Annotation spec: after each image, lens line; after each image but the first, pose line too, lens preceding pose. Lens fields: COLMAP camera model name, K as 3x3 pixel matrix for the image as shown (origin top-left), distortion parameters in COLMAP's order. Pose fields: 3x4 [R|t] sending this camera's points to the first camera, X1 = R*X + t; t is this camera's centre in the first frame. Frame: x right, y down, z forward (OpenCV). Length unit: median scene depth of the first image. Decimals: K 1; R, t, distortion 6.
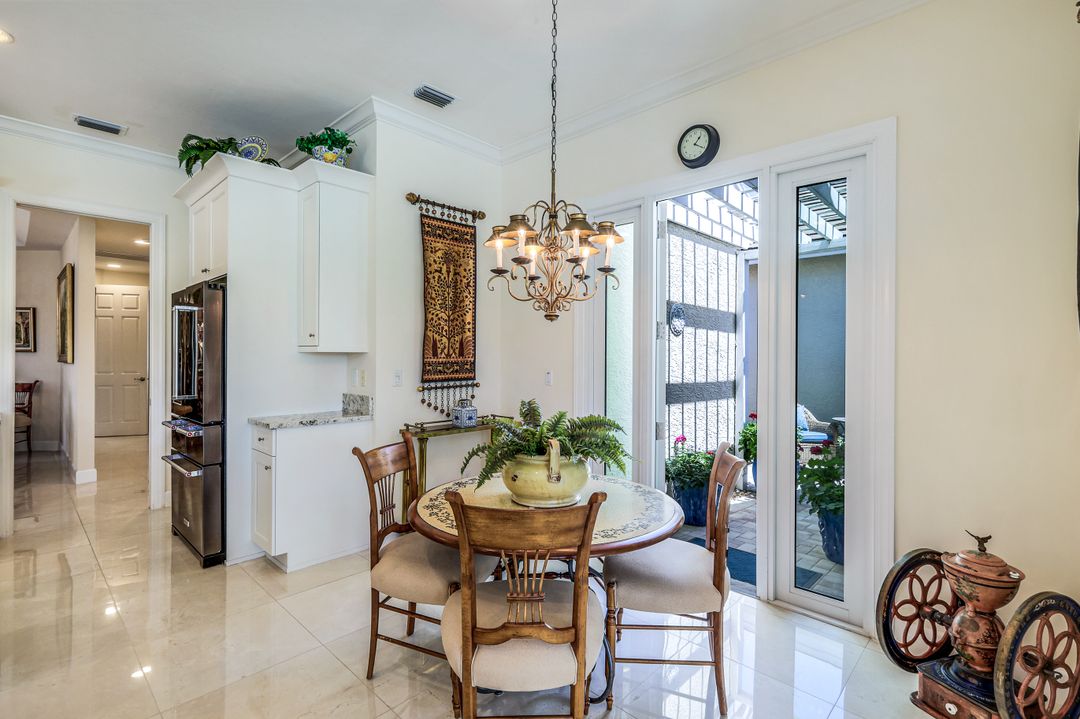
lens RADIAL K [[501.0, 0, 542.1], [0, 501.0, 356.5], [0, 0, 1]] dist [0.004605, 0.000381]
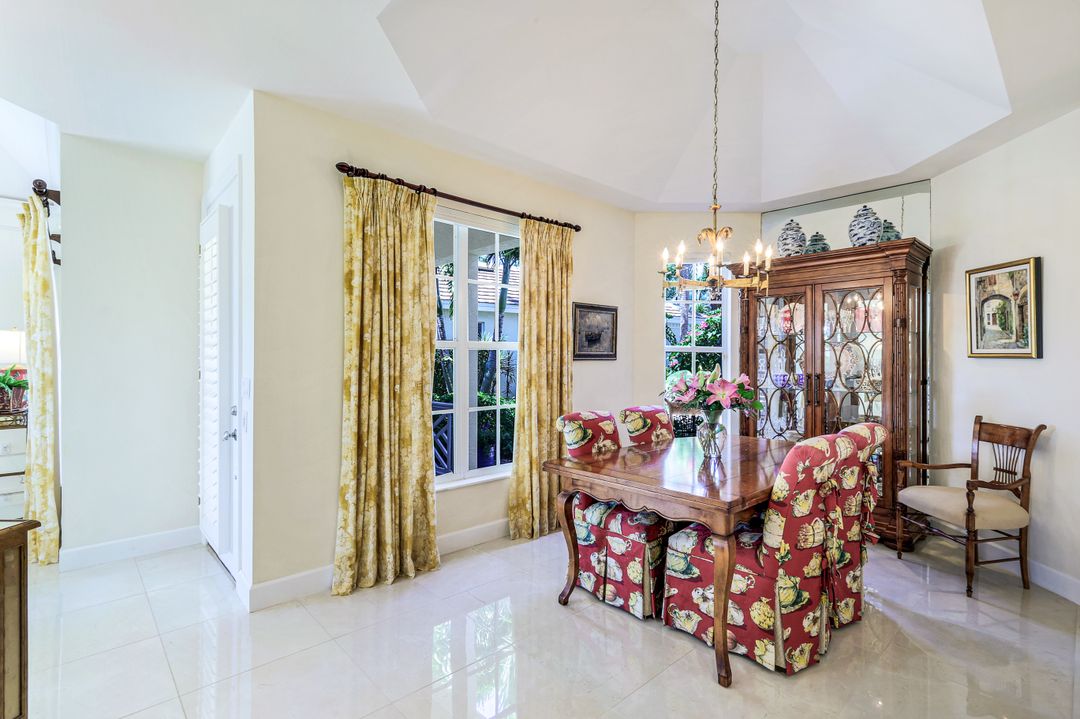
lens RADIAL K [[501.0, 0, 549.3], [0, 501.0, 359.3], [0, 0, 1]] dist [0.004605, 0.000381]
pose [[-0.048638, 0.001259, -0.998816, -0.549851], [0.000459, 0.999999, 0.001239, -0.008955], [0.998816, -0.000398, -0.048639, 0.596387]]
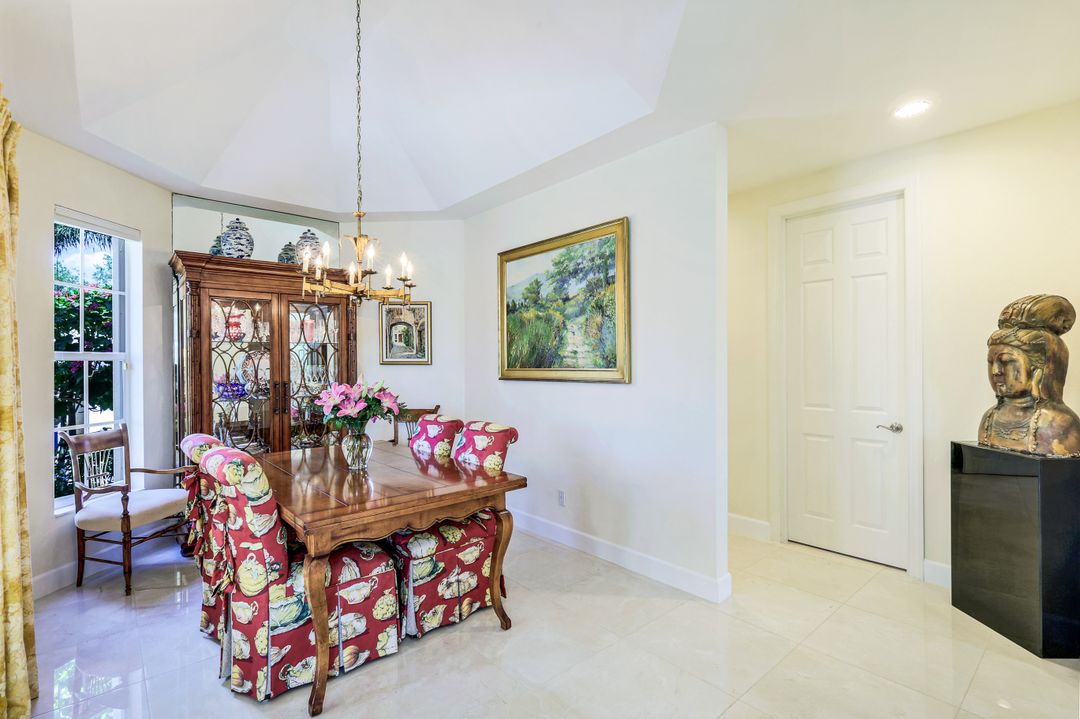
lens RADIAL K [[501.0, 0, 547.0], [0, 501.0, 355.9], [0, 0, 1]] dist [0.004605, 0.000381]
pose [[0.995952, -0.012373, -0.089030, -0.786348], [0.011676, 0.999897, -0.008350, -0.013755], [0.089124, 0.007277, 0.995994, 0.316205]]
